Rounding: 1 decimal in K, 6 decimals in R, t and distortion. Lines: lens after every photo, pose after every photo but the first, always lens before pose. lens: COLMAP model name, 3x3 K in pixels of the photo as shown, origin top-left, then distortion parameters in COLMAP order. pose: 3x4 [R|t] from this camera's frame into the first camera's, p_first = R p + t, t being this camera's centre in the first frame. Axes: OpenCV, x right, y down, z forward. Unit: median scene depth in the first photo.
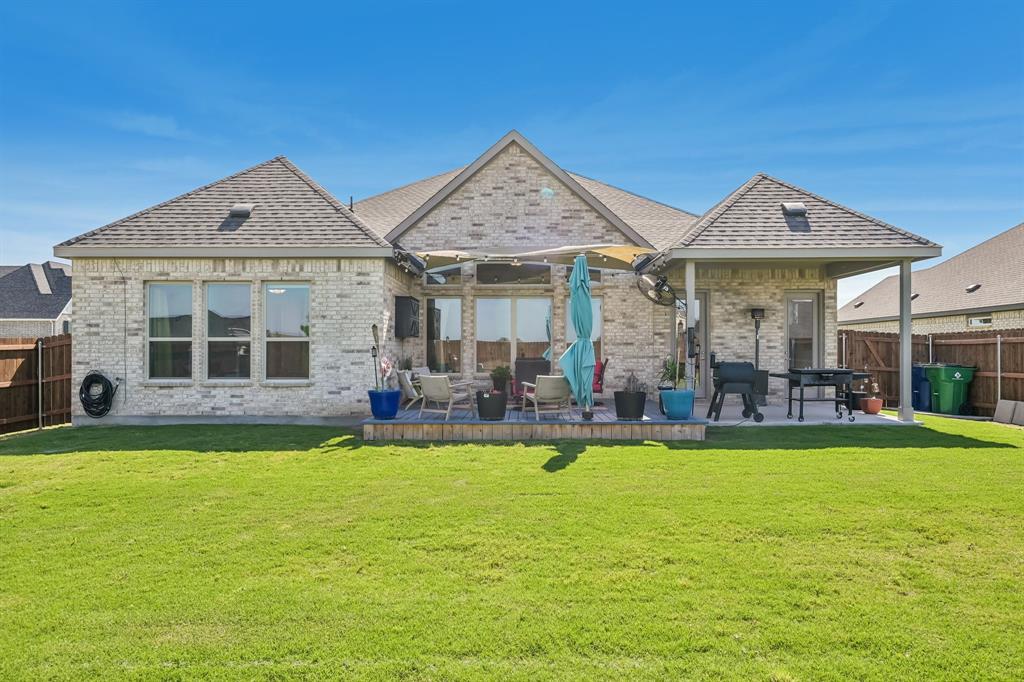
lens RADIAL K [[670.3, 0, 511.7], [0, 670.3, 343.9], [0, 0, 1]] dist [0.001592, -0.001308]
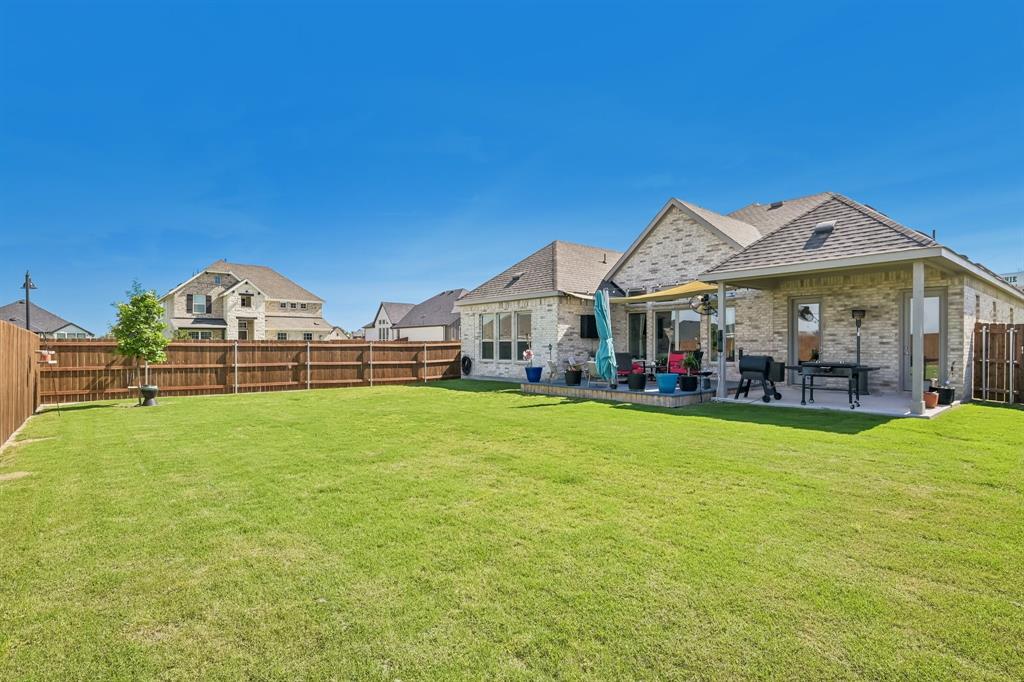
lens RADIAL K [[490.2, 0, 519.5], [0, 490.2, 345.2], [0, 0, 1]] dist [0.000352, -0.002370]
pose [[0.667803, 0.000192, -0.744338, 0.585626], [0.010715, 0.999894, 0.009871, -0.005816], [0.744261, -0.014568, 0.667730, 0.017244]]
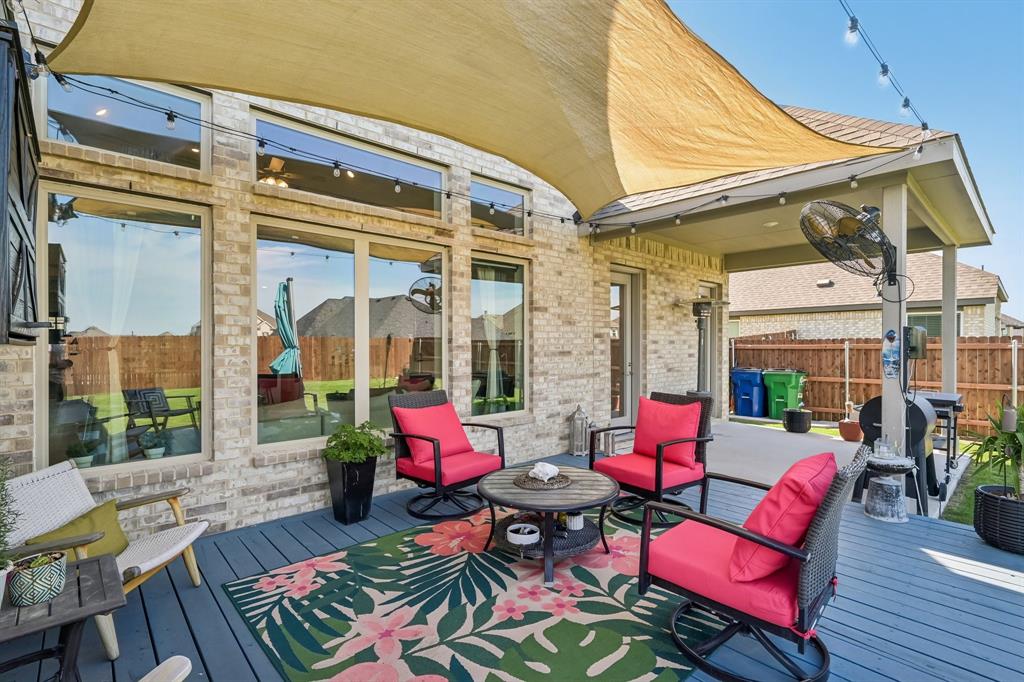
lens RADIAL K [[472.6, 0, 509.7], [0, 472.6, 347.9], [0, 0, 1]] dist [-0.003892, 0.001645]
pose [[0.730716, -0.006022, 0.682655, -0.123368], [-0.006583, 0.999852, 0.015867, -0.010328], [-0.682650, -0.016088, 0.730569, 0.752198]]
